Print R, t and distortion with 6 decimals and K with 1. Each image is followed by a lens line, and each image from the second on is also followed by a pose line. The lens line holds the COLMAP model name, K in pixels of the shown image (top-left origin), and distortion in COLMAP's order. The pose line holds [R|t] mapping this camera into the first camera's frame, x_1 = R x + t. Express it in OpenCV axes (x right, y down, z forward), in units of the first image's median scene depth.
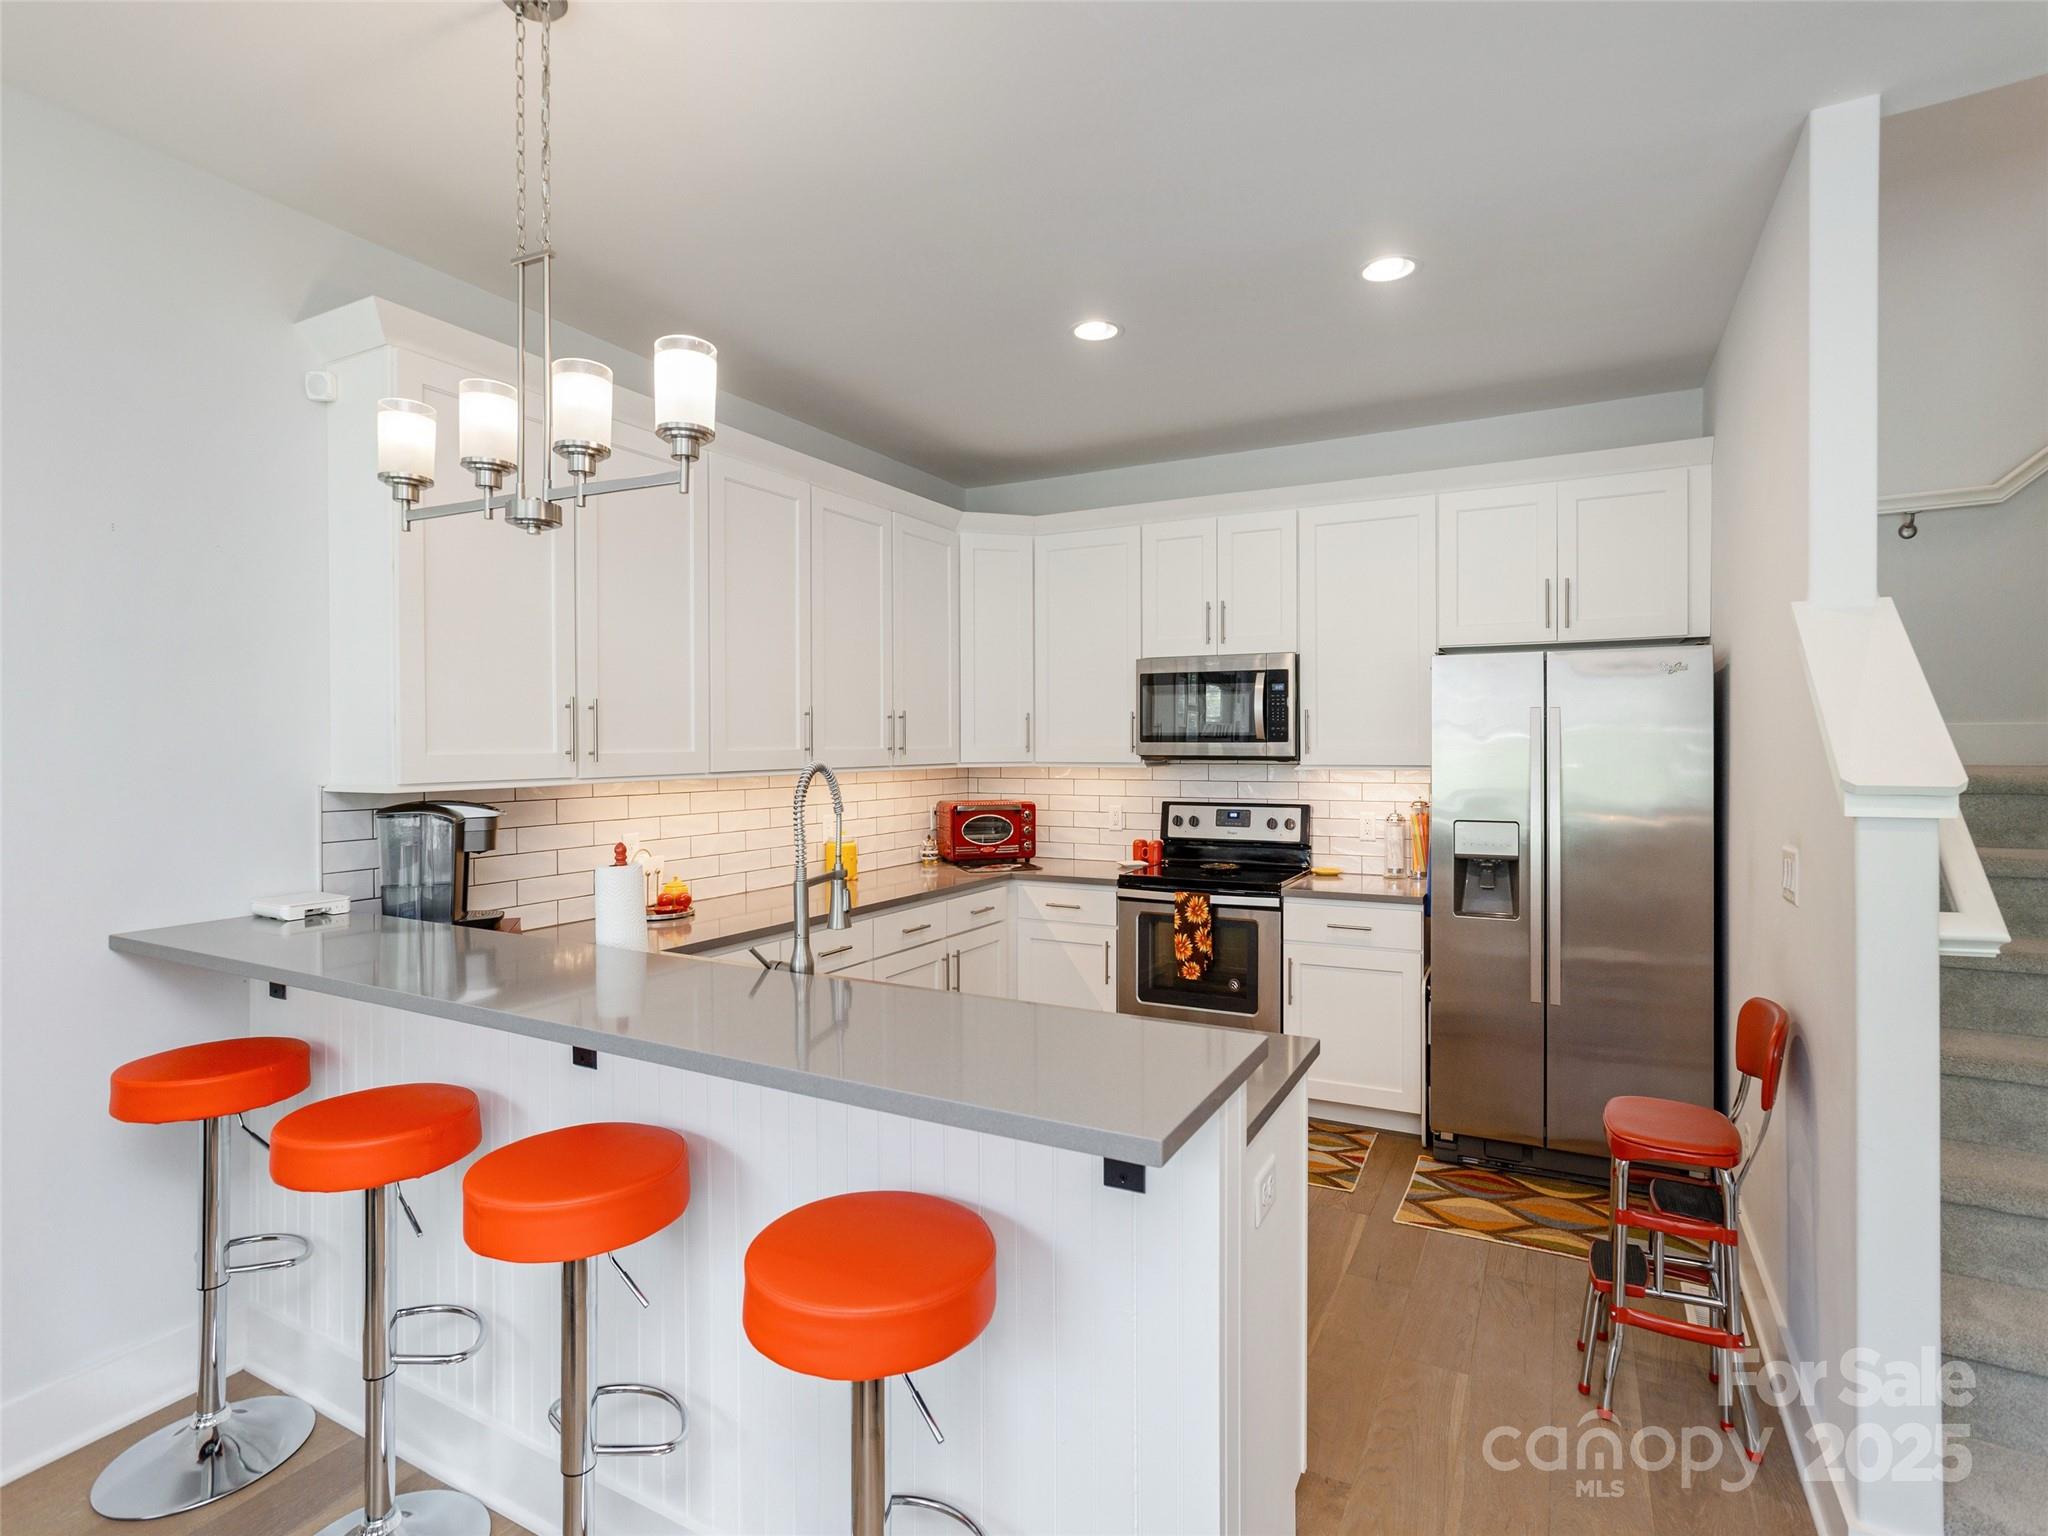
lens RADIAL K [[991.3, 0, 1021.9], [0, 991.3, 743.8], [0, 0, 1]] dist [-0.014579, 0.011001]
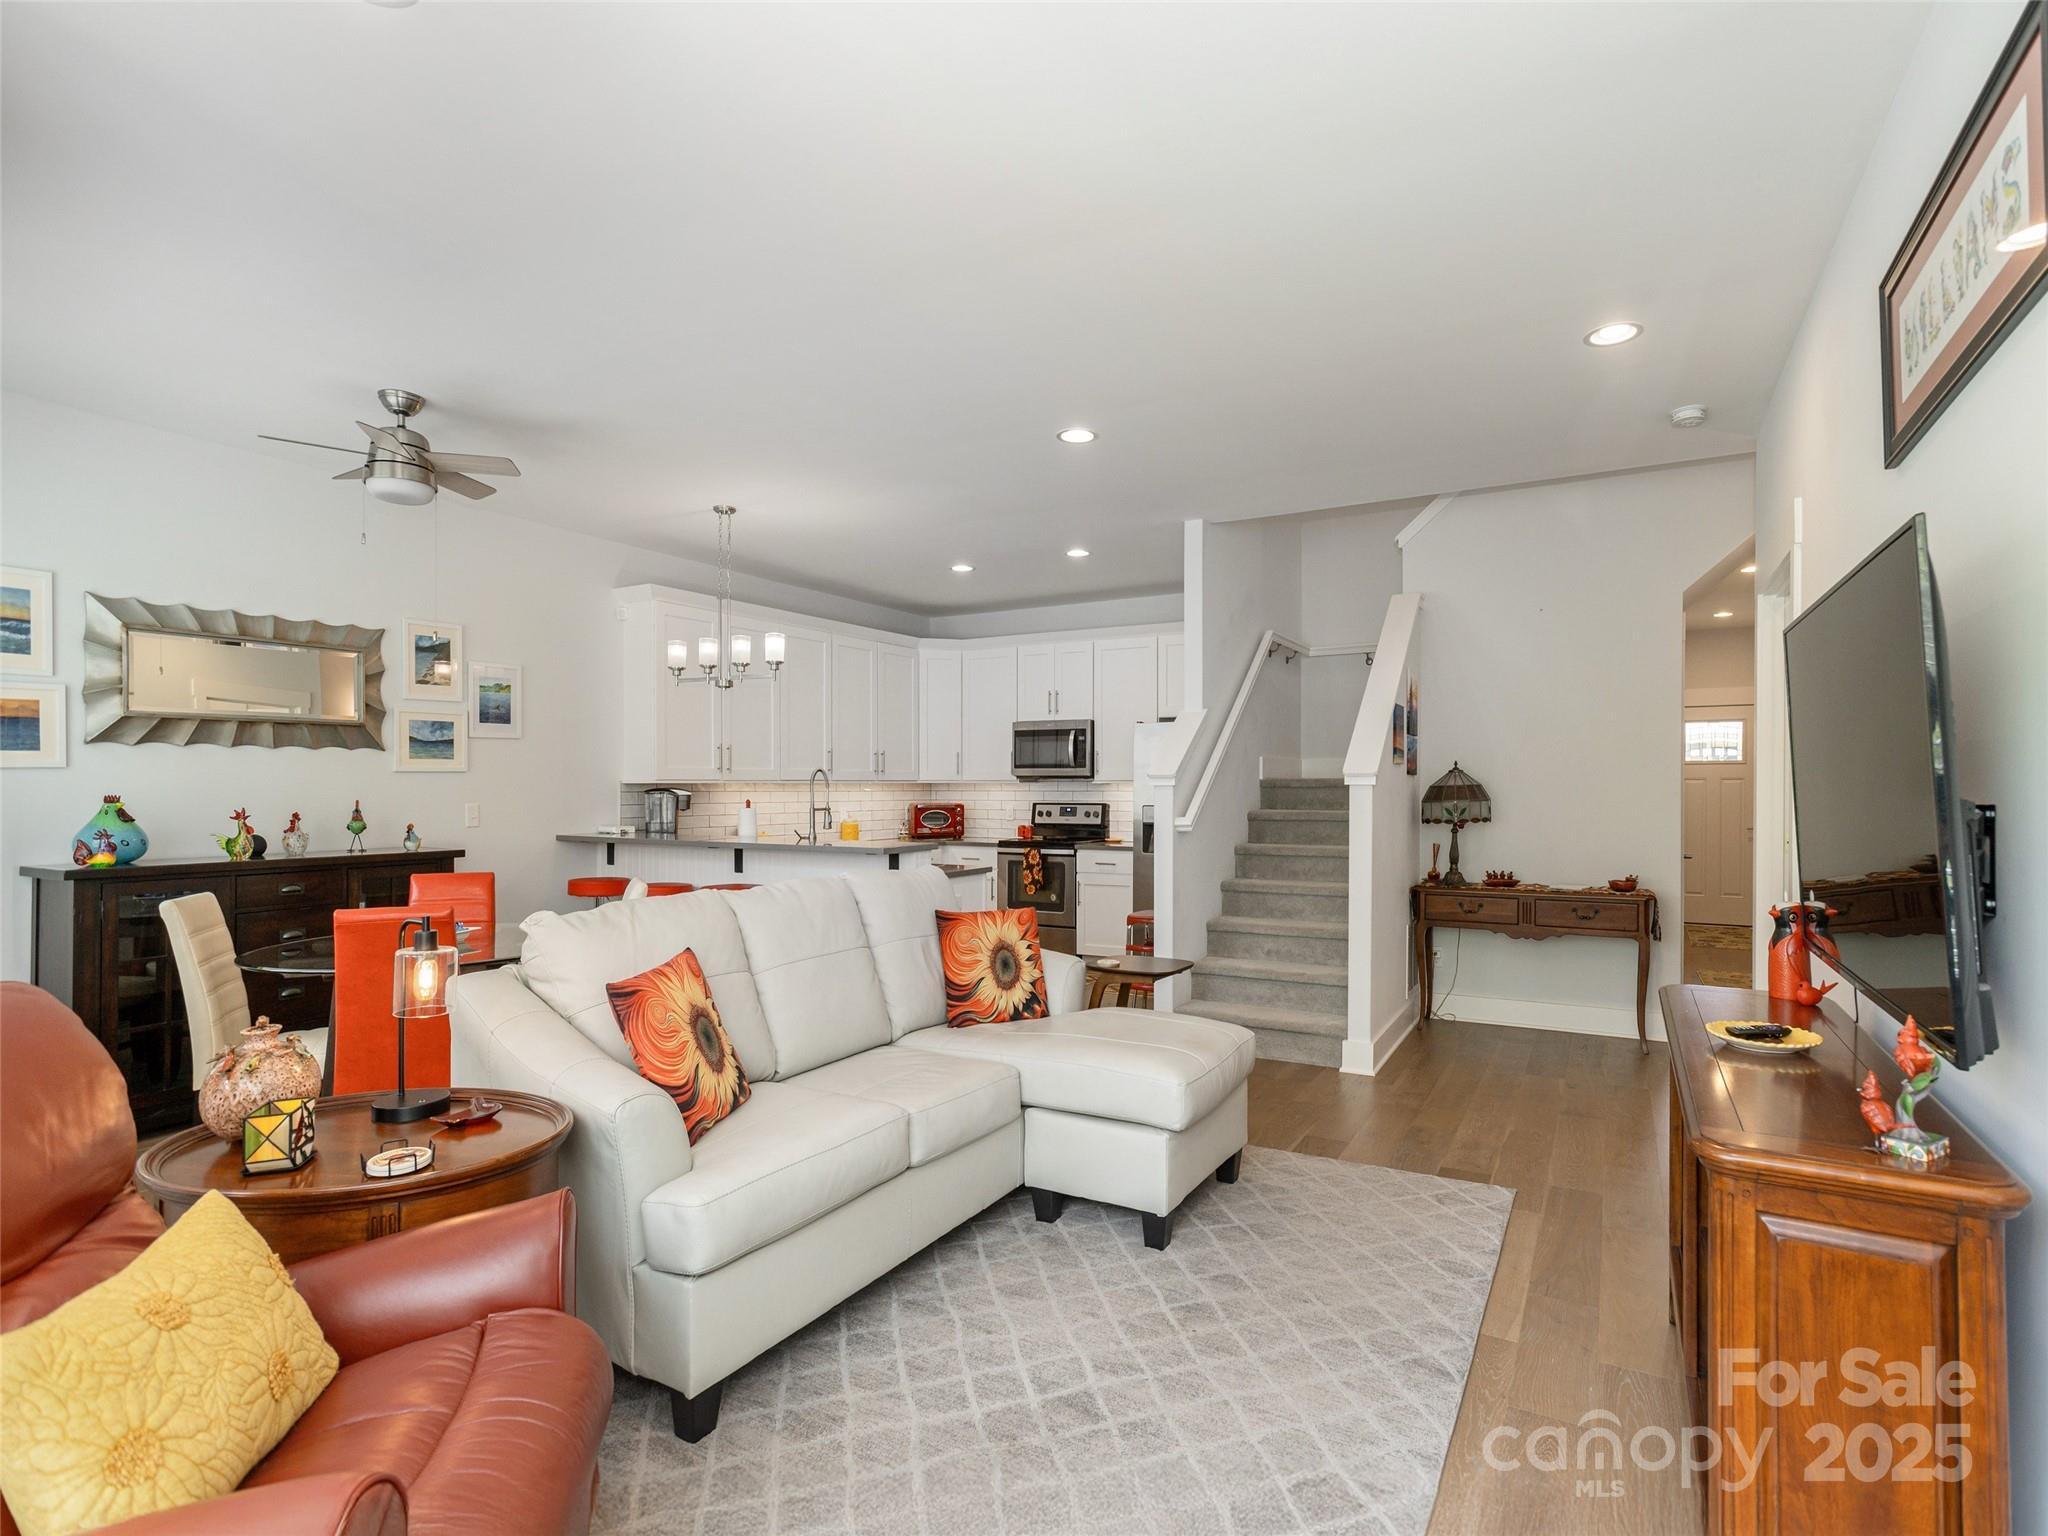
lens RADIAL K [[991.3, 0, 1053.7], [0, 991.3, 776.1], [0, 0, 1]] dist [-0.014579, 0.011001]
pose [[0.999547, 0.002237, -0.030020, 0.290221], [-0.002594, 0.999926, -0.011865, 0.039412], [0.029992, 0.011937, 0.999479, -0.958452]]
